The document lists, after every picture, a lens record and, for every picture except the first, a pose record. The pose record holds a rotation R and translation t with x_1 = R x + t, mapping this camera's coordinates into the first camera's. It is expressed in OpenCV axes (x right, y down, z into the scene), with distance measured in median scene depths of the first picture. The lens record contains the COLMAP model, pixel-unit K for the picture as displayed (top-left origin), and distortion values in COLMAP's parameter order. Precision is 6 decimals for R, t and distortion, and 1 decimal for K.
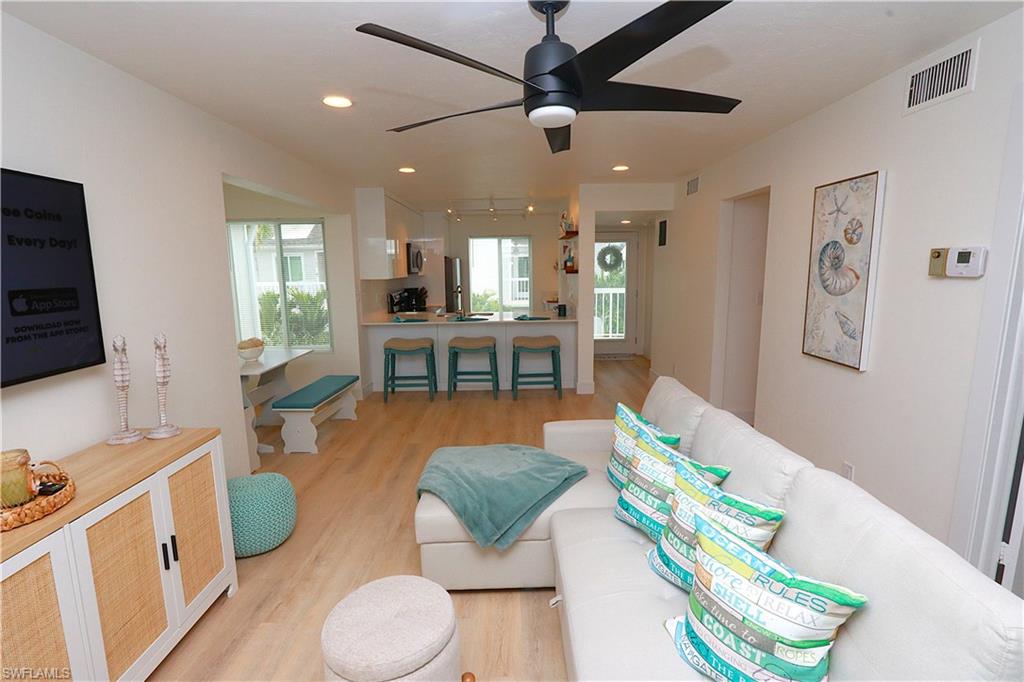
lens RADIAL K [[472.0, 0, 519.5], [0, 472.0, 342.4], [0, 0, 1]] dist [-0.017923, 0.004705]
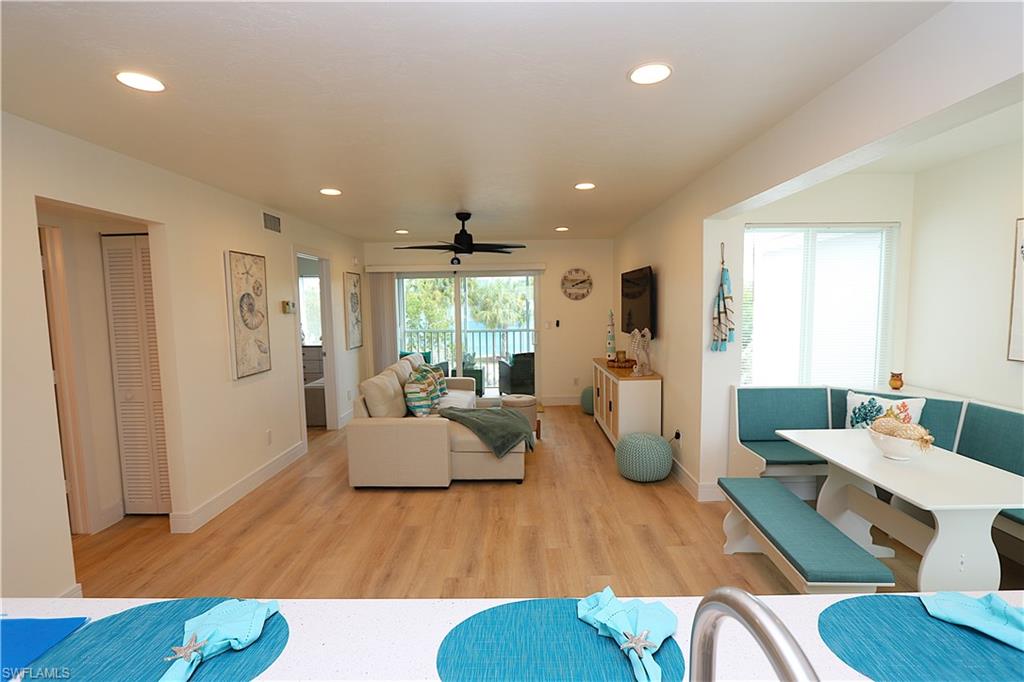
lens RADIAL K [[472.0, 0, 519.5], [0, 472.0, 342.4], [0, 0, 1]] dist [-0.017923, 0.004705]
pose [[-0.999172, 0.026015, 0.031270, -0.220549], [0.032859, 0.969345, 0.243496, -0.398478], [-0.023977, 0.244322, -0.969398, 2.451658]]
